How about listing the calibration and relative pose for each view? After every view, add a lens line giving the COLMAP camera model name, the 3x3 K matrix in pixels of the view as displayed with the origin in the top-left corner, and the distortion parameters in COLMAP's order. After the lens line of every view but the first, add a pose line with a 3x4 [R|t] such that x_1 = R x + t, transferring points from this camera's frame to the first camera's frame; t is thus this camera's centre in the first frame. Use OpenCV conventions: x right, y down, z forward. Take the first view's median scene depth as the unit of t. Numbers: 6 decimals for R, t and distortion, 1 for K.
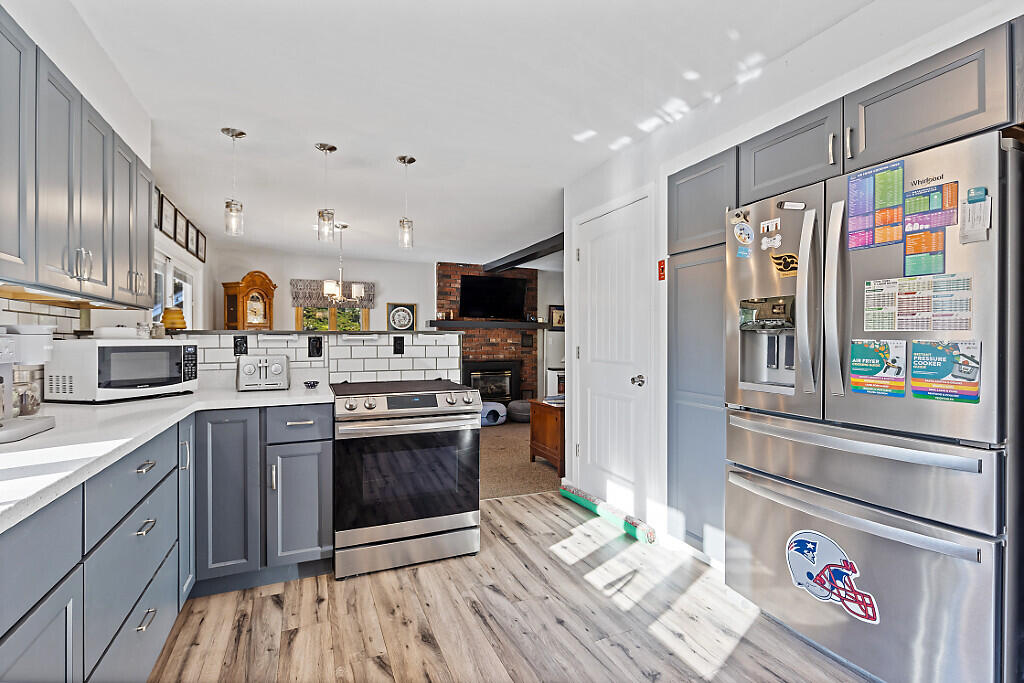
lens RADIAL K [[487.5, 0, 543.7], [0, 487.5, 341.1], [0, 0, 1]] dist [-0.008843, -0.002471]
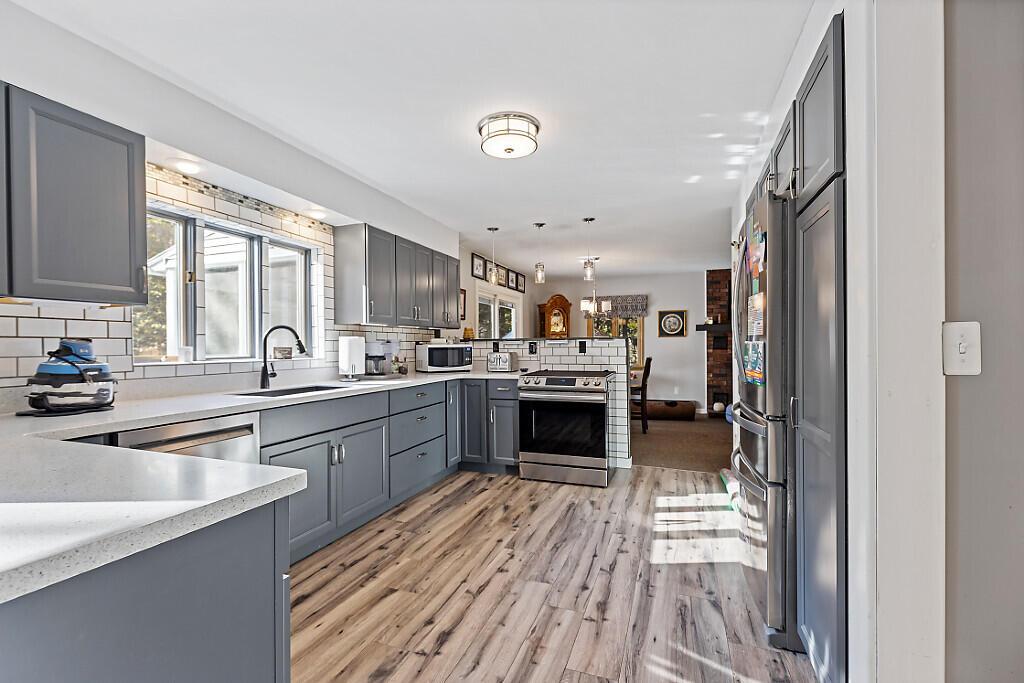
lens RADIAL K [[487.5, 0, 474.6], [0, 487.5, 341.0], [0, 0, 1]] dist [-0.008843, -0.002471]
pose [[0.671564, -0.011546, -0.740857, 0.742166], [0.006778, 0.999932, -0.009440, 0.002592], [0.740916, 0.001318, 0.671597, -0.303857]]
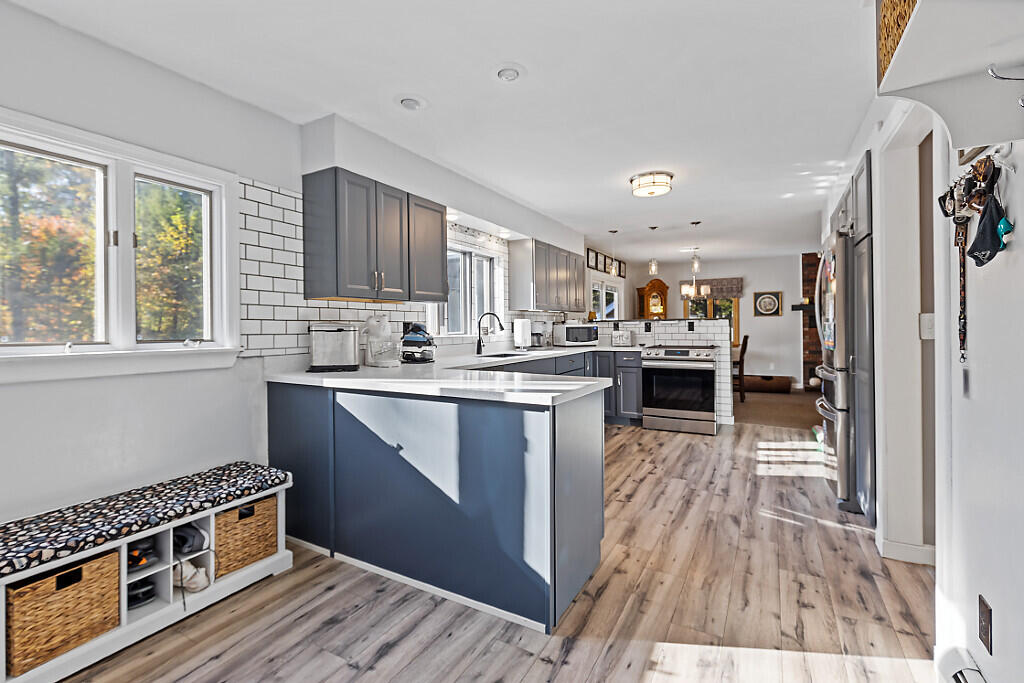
lens RADIAL K [[487.5, 0, 470.5], [0, 487.5, 320.3], [0, 0, 1]] dist [-0.008843, -0.002471]
pose [[0.545674, -0.014508, -0.837872, 1.006947], [0.009565, 0.999893, -0.011084, -0.001557], [0.837943, -0.001966, 0.545754, -0.896028]]
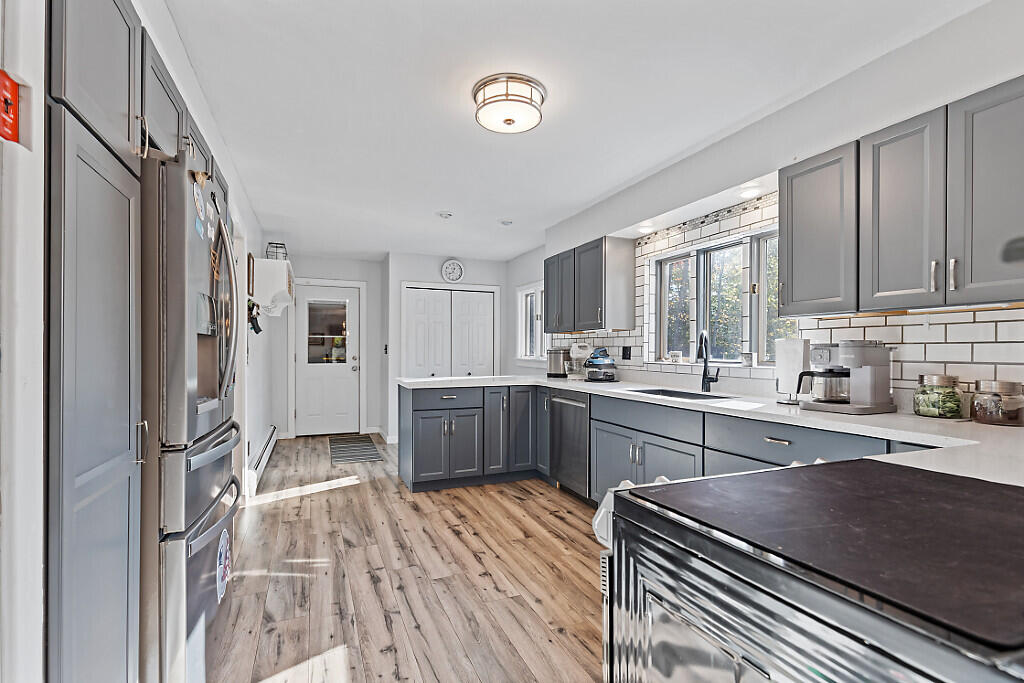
lens RADIAL K [[487.5, 0, 535.1], [0, 487.5, 350.4], [0, 0, 1]] dist [-0.008843, -0.002471]
pose [[-0.999924, -0.005004, 0.011227, -0.081524], [-0.005022, 0.999986, -0.001508, 0.001424], [-0.011219, -0.001564, -0.999936, 1.425170]]
